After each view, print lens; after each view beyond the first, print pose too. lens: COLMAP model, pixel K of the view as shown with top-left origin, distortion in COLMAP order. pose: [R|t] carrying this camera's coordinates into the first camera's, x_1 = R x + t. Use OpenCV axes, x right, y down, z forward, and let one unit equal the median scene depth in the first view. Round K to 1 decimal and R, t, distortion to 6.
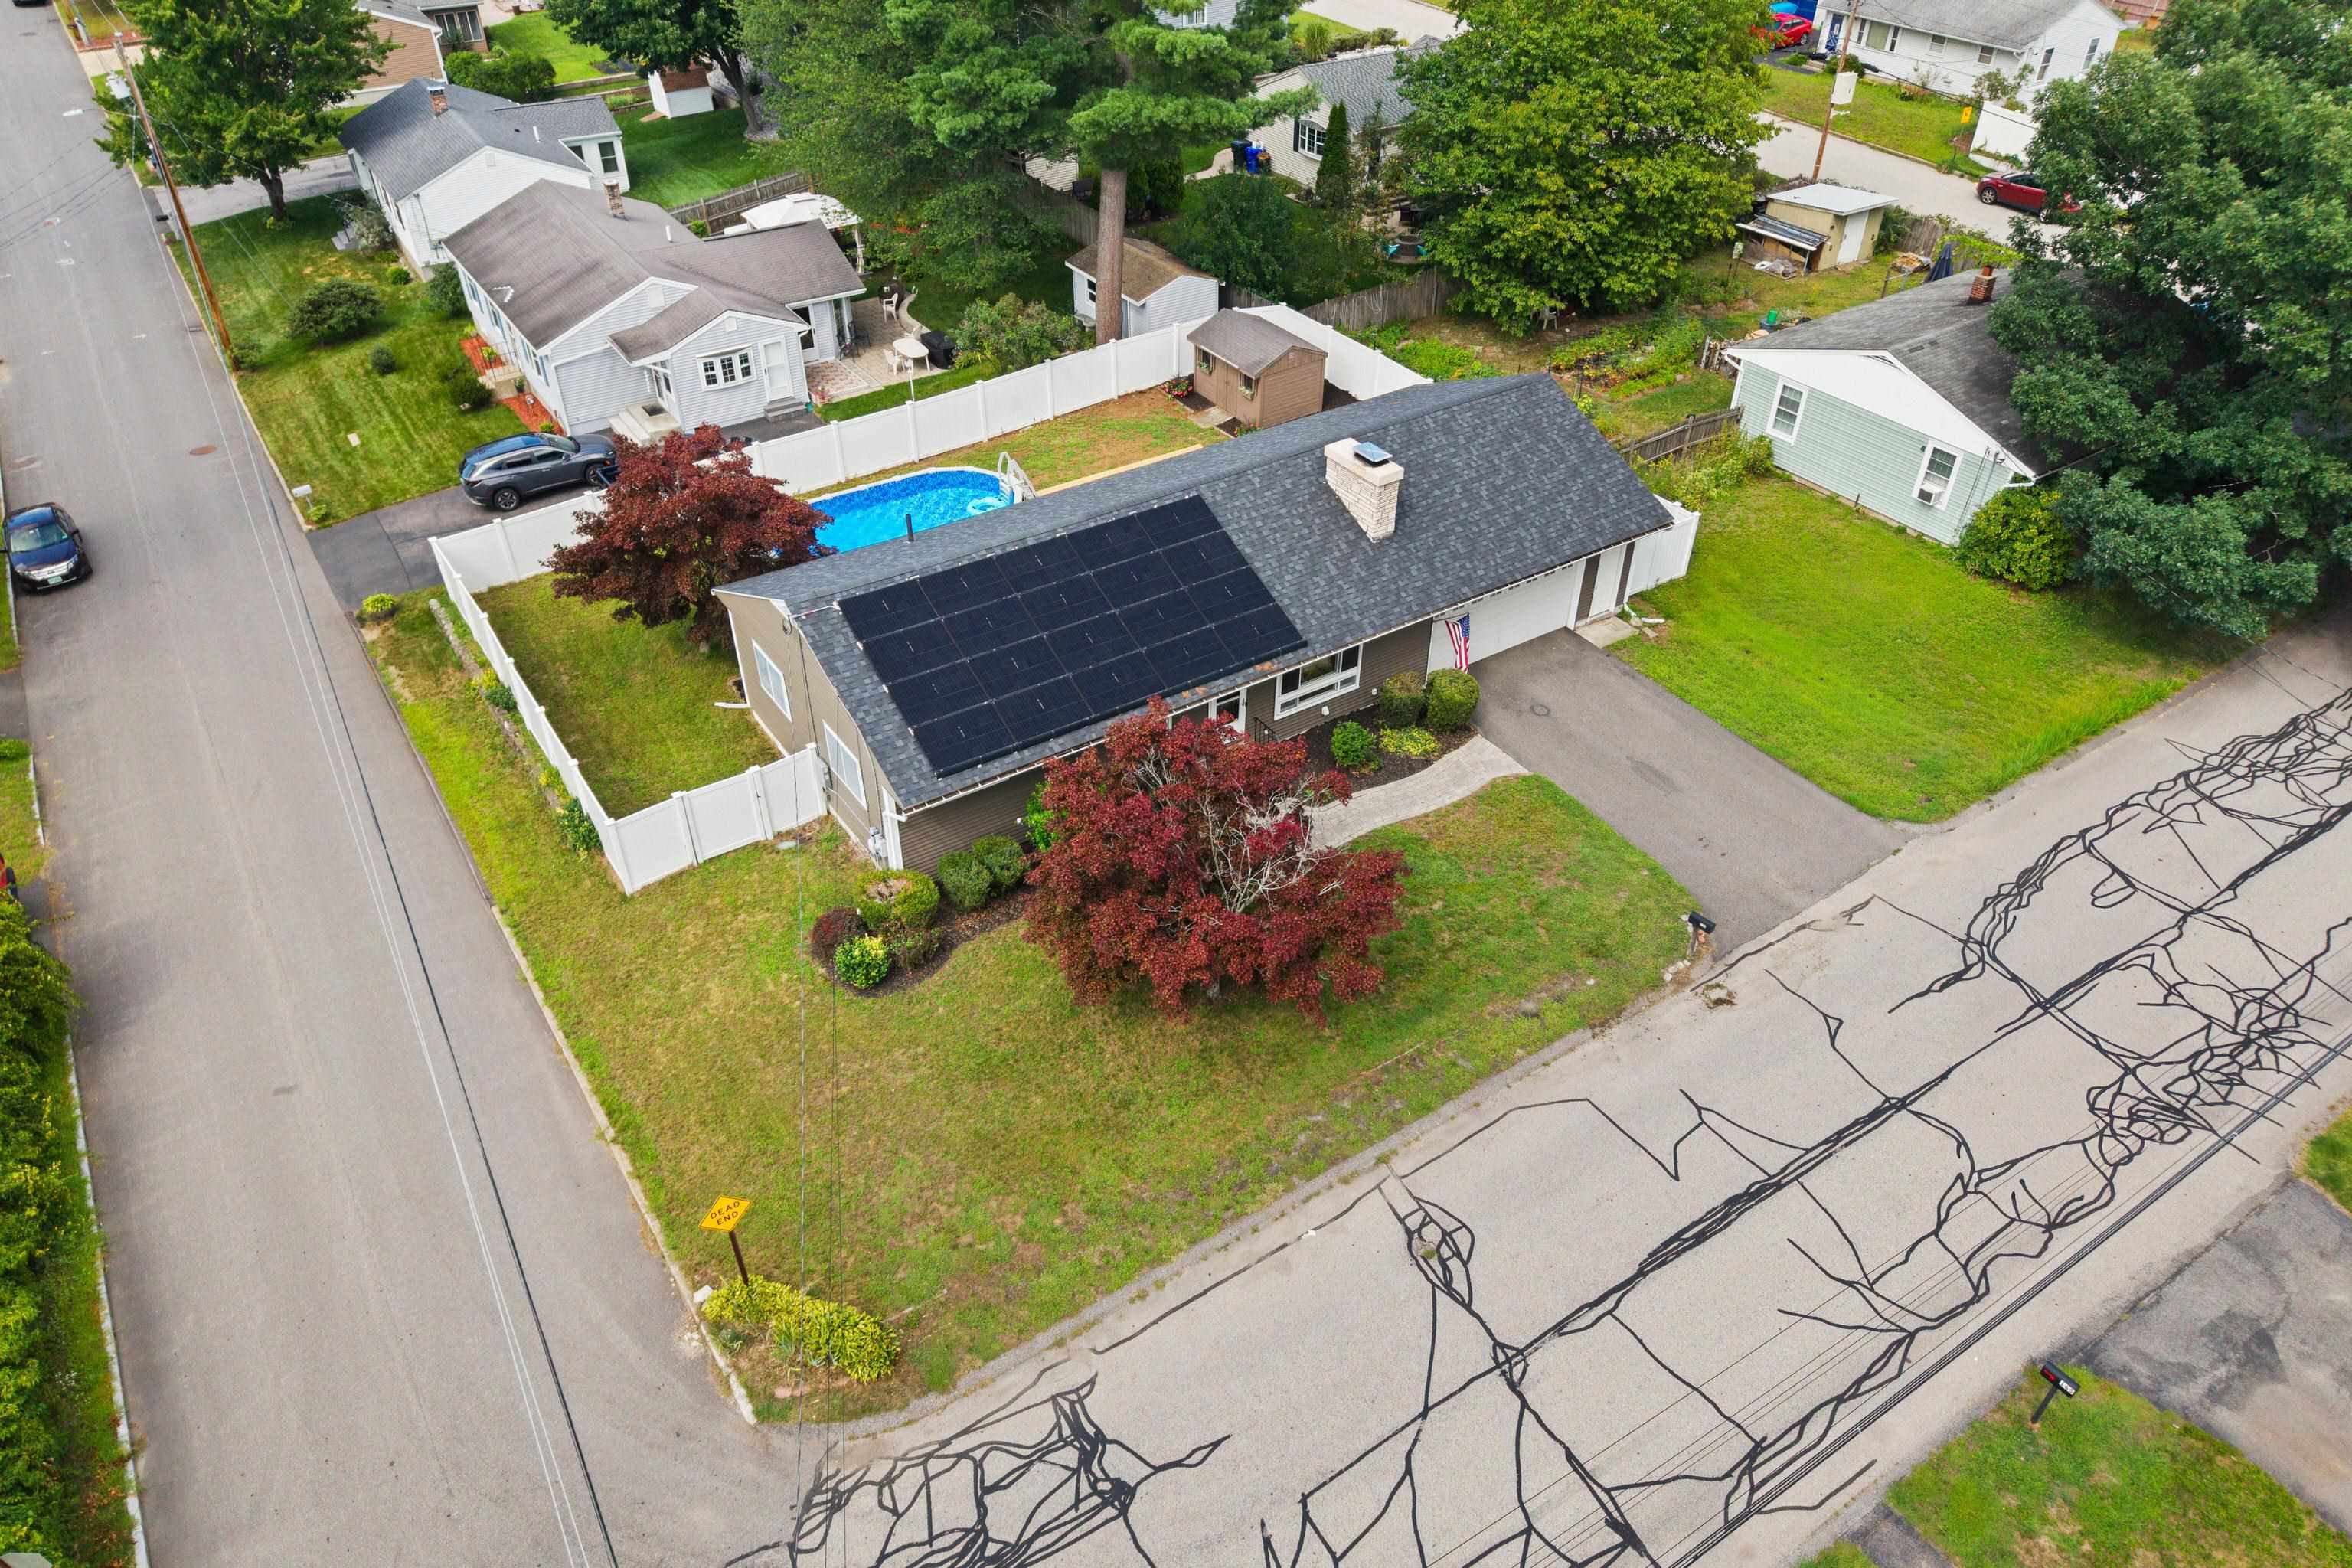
lens RADIAL K [[1604.1, 0, 1176.0], [0, 1604.1, 784.0], [0, 0, 1]] dist [0.002871, 0.000629]
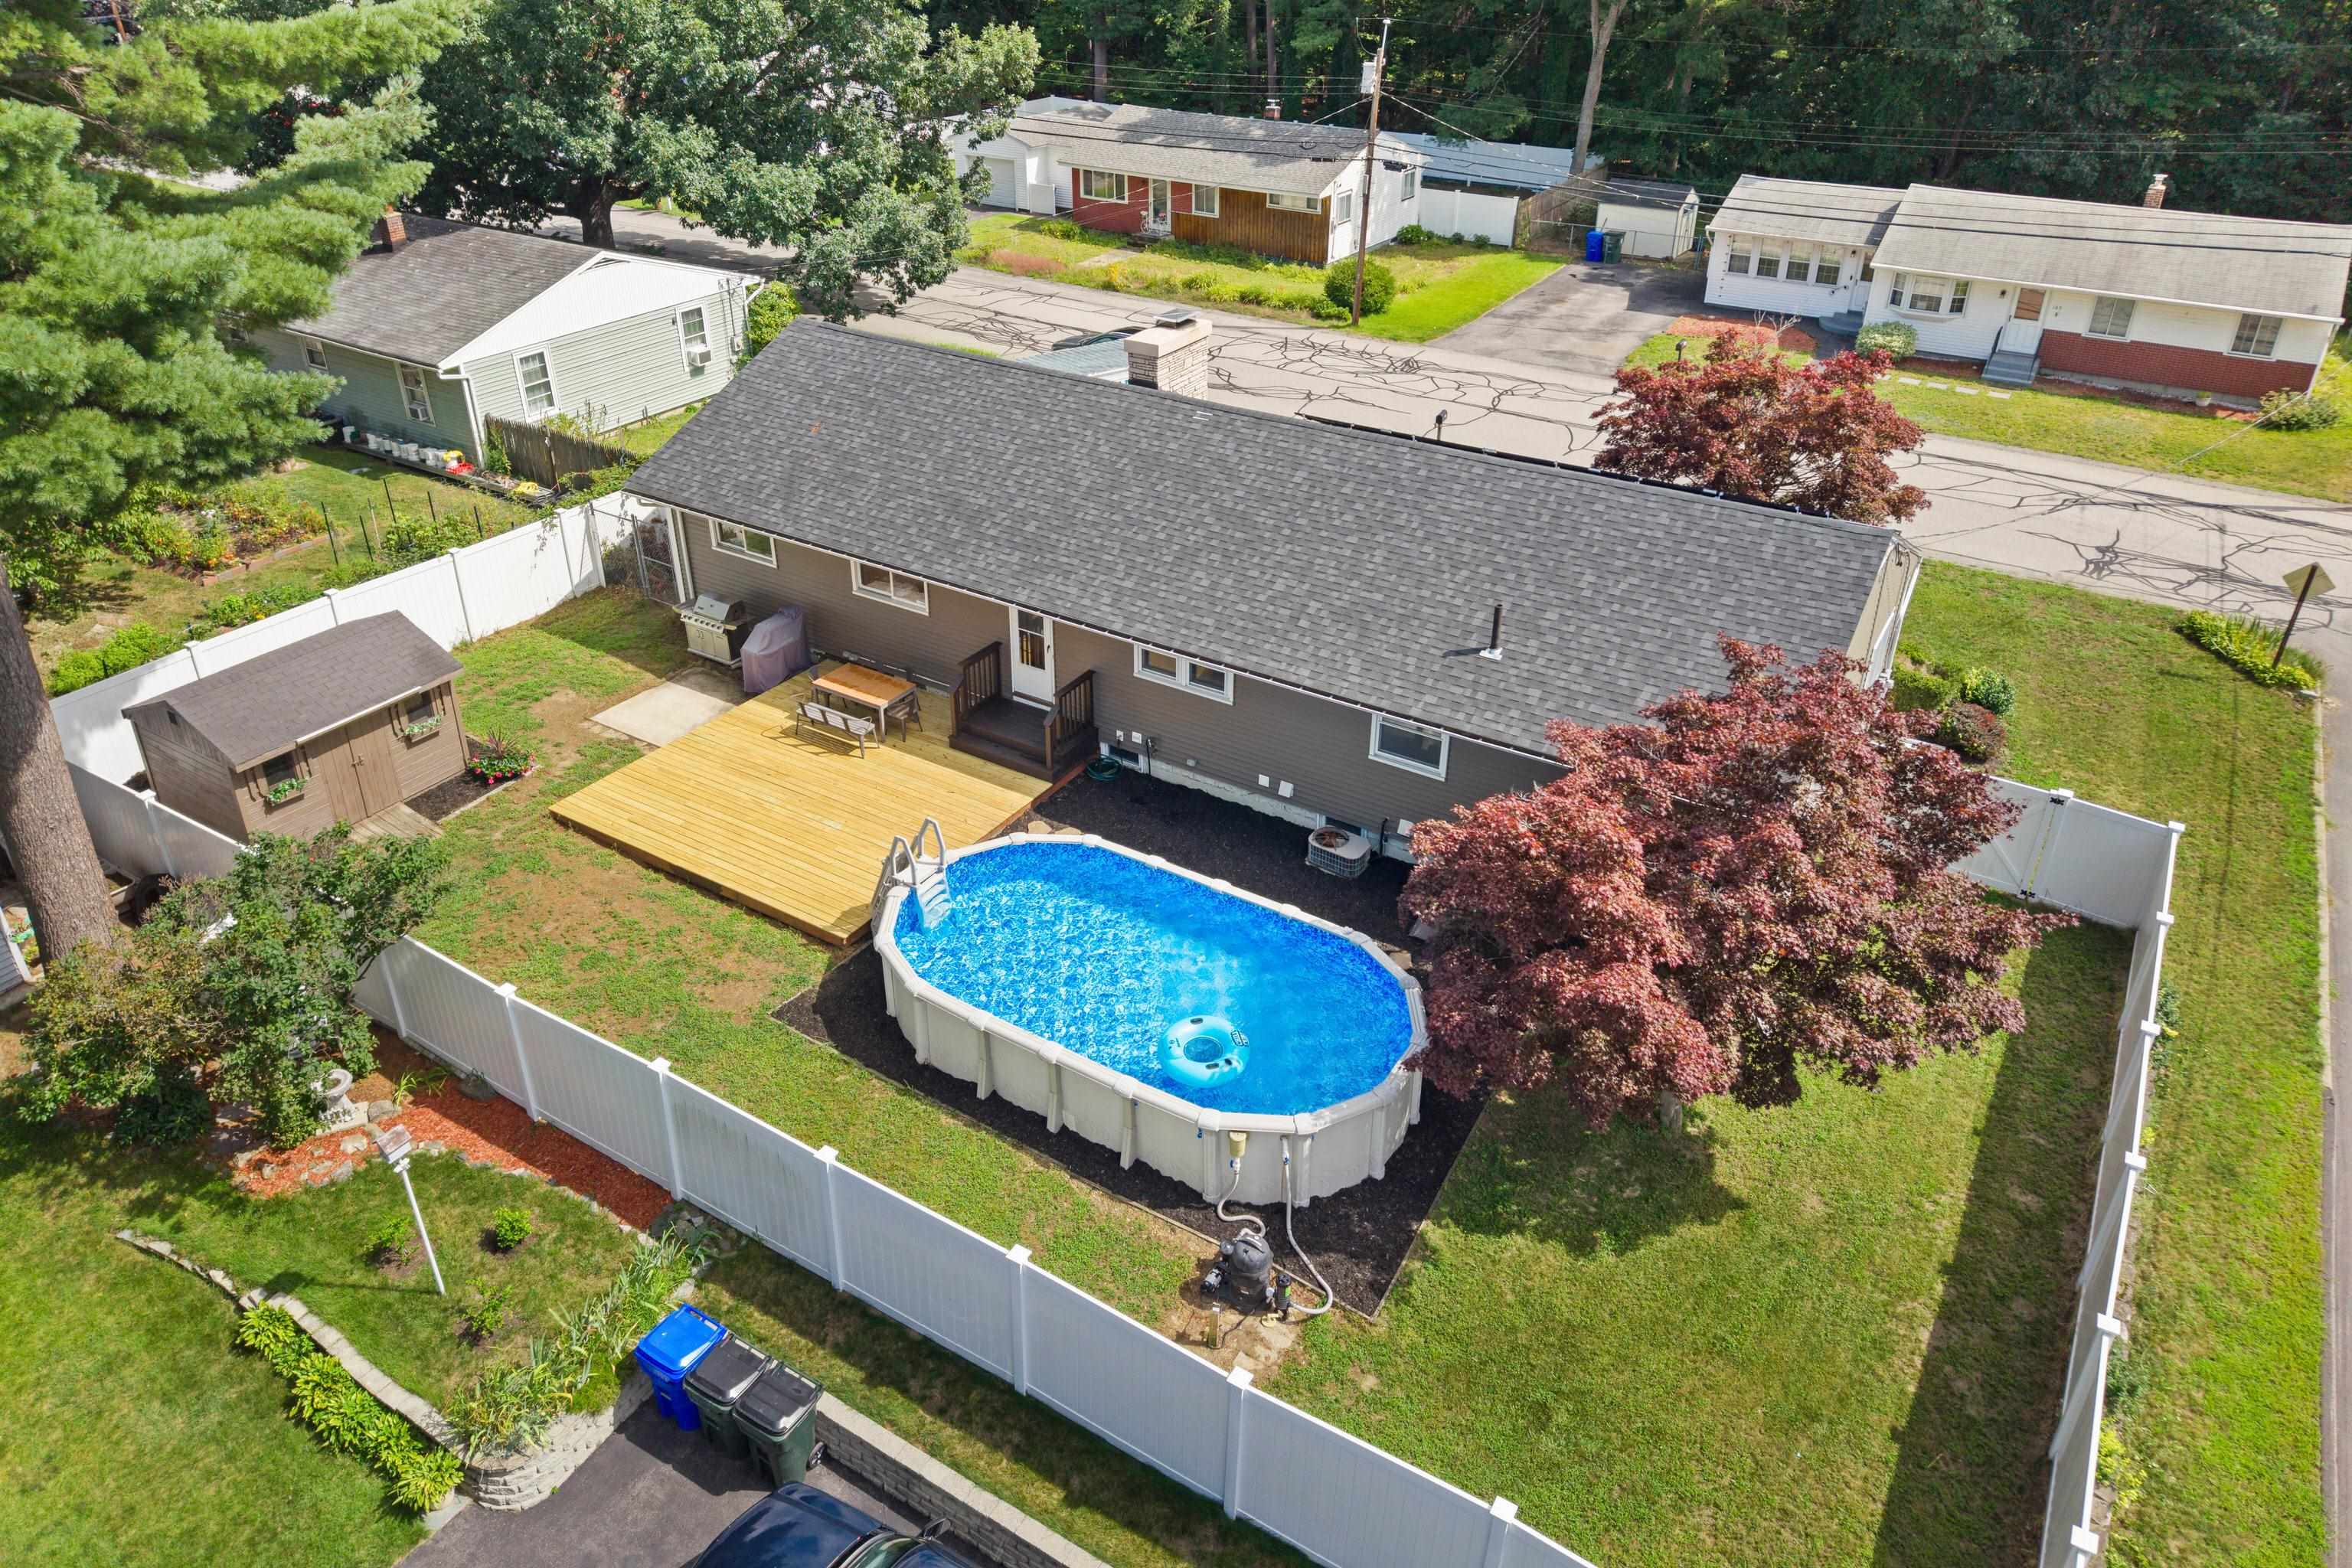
lens RADIAL K [[1604.1, 0, 1176.0], [0, 1604.1, 784.0], [0, 0, 1]] dist [0.002871, 0.000629]
pose [[-0.425906, -0.446474, 0.786934, -0.698092], [0.551383, 0.561509, 0.616997, -0.630579], [-0.717343, 0.696684, 0.007028, 1.286225]]
